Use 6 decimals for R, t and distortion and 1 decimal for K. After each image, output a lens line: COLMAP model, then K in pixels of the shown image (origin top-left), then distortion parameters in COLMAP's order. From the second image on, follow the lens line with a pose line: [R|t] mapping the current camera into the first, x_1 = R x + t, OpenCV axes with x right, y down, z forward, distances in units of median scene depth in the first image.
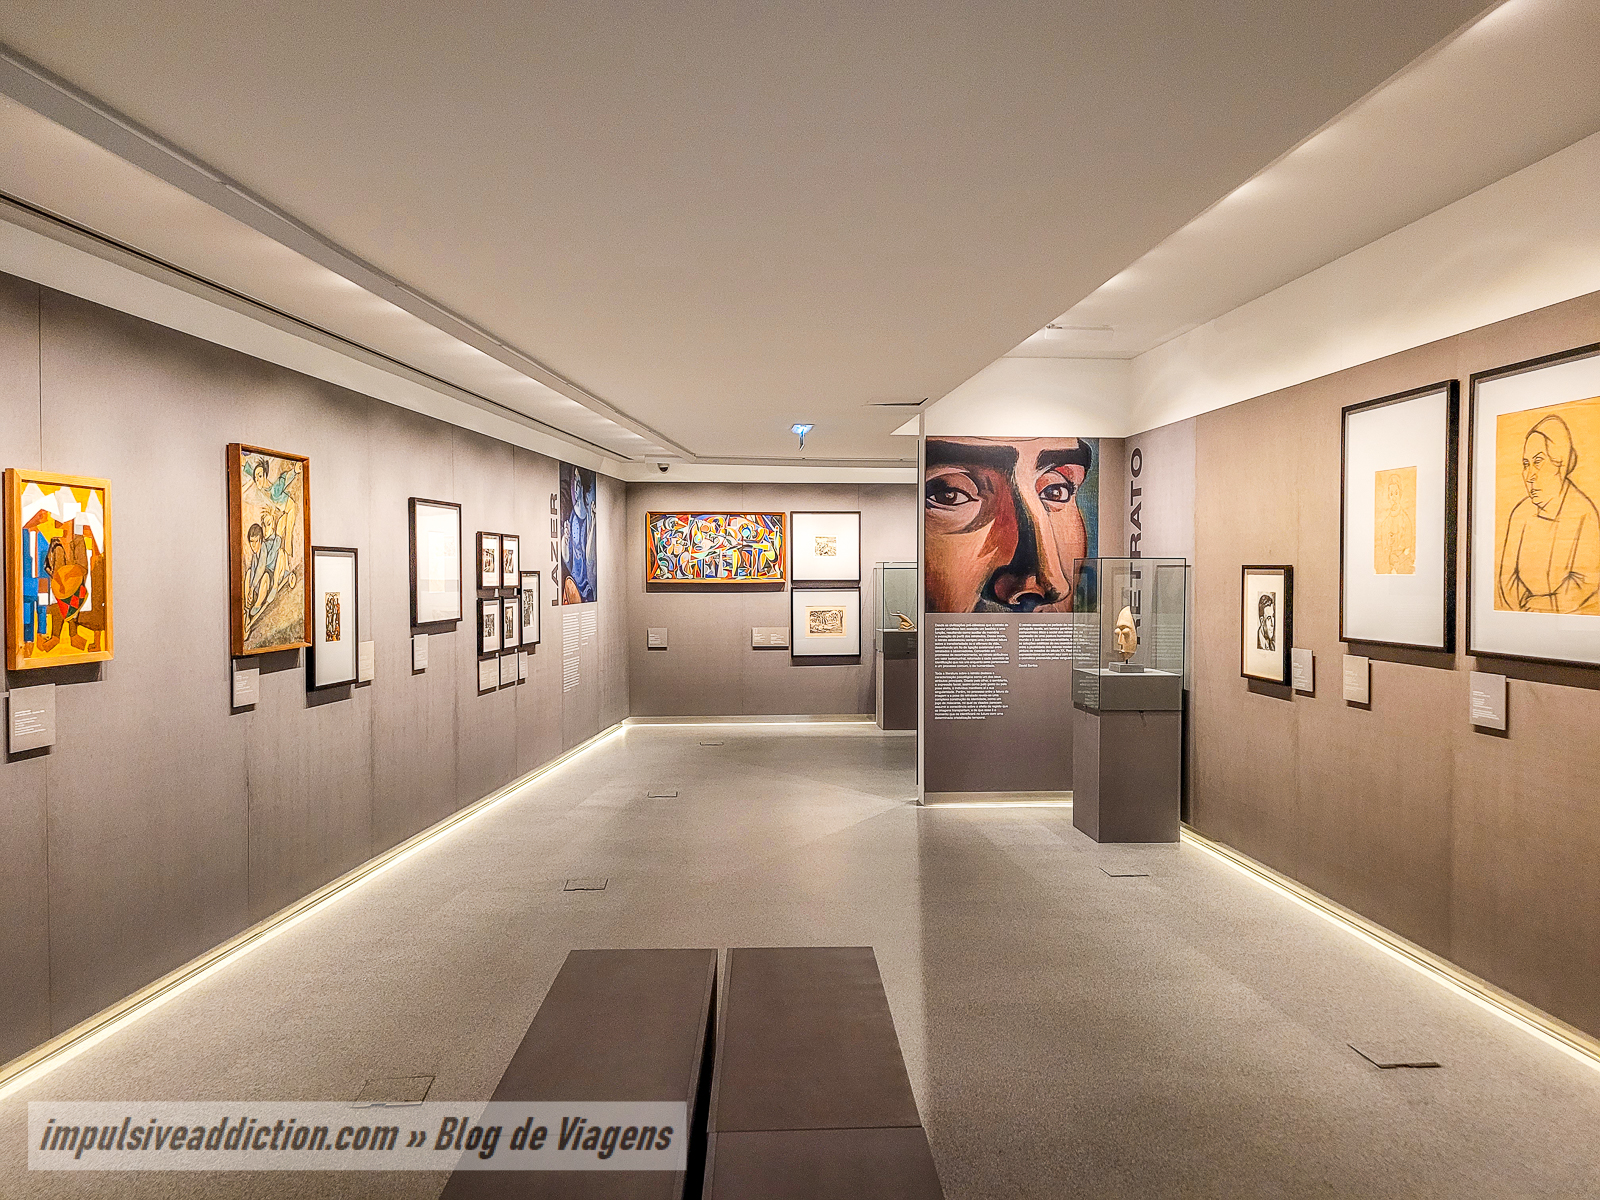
lens RADIAL K [[1199.5, 0, 805.2], [0, 1199.5, 598.2], [0, 0, 1]] dist [0.006070, 0.002407]
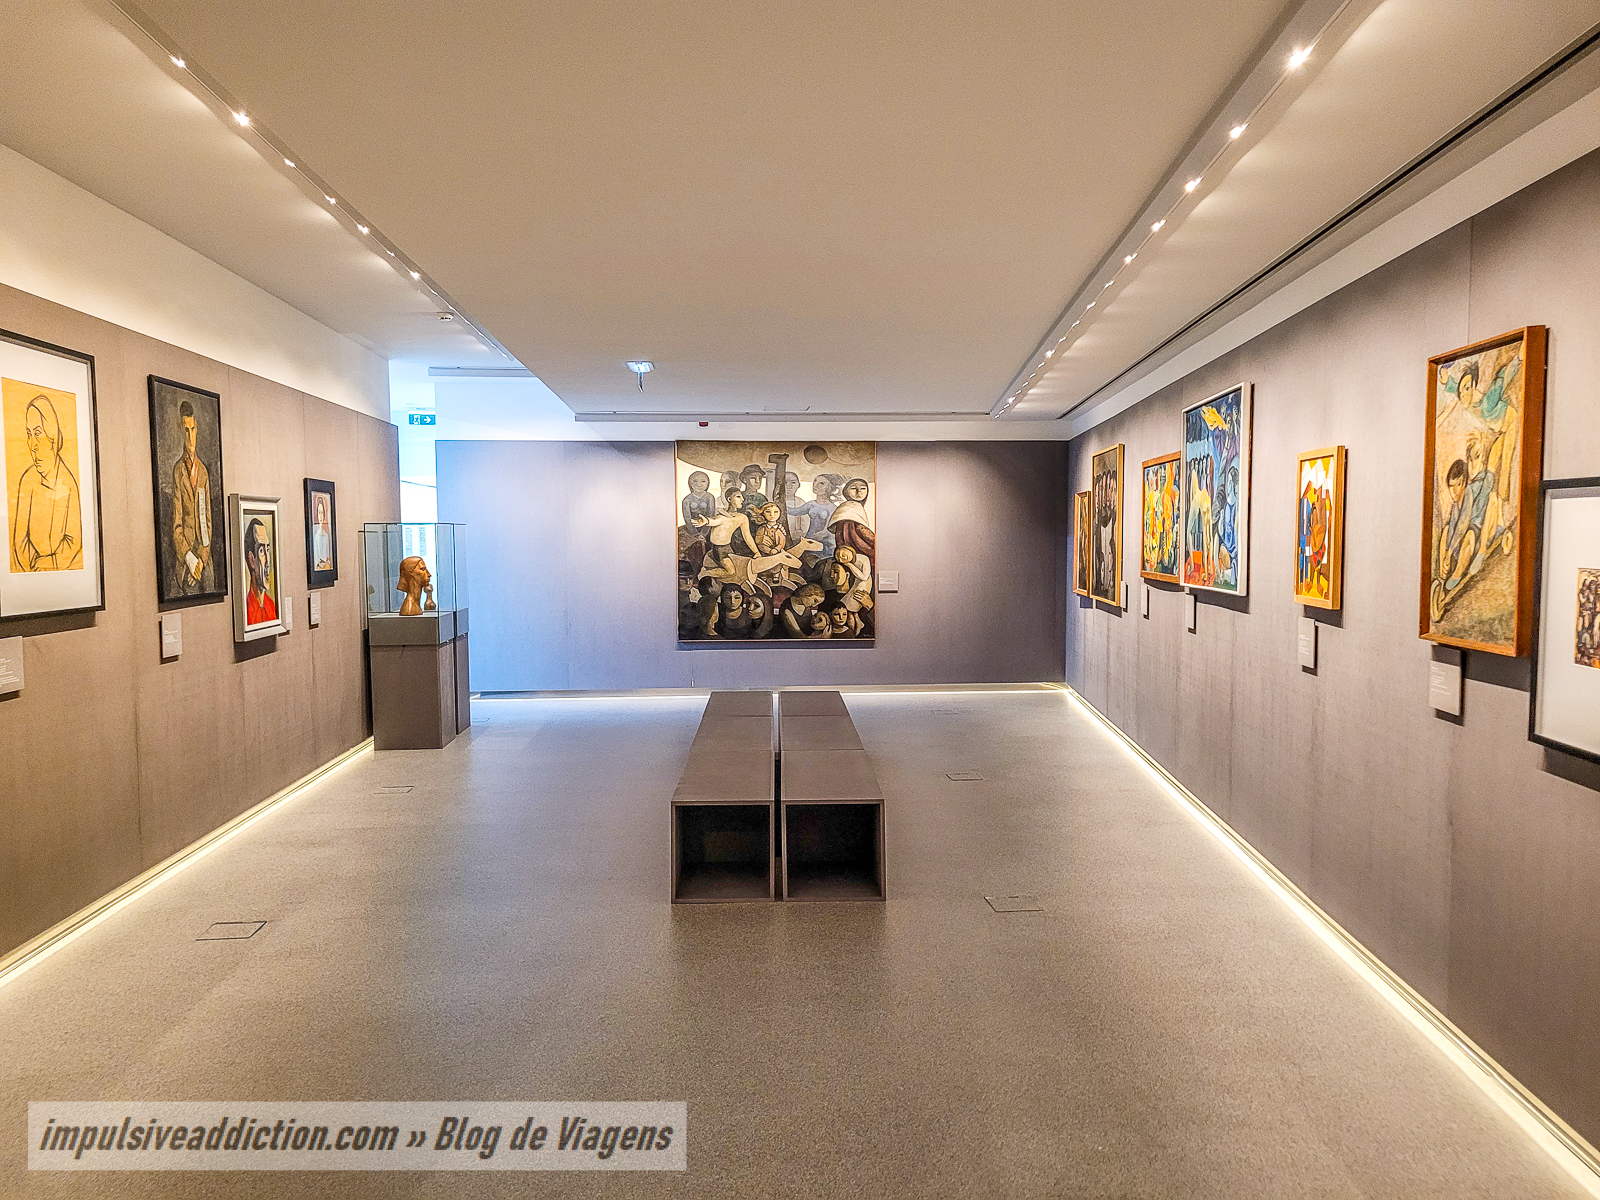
lens RADIAL K [[1199.5, 0, 800.6], [0, 1199.5, 611.0], [0, 0, 1]] dist [0.006070, 0.002407]
pose [[-0.999952, 0.003500, 0.009133, -0.082326], [0.004279, 0.996221, 0.086744, -0.037735], [-0.008795, 0.086779, -0.996189, 1.758218]]
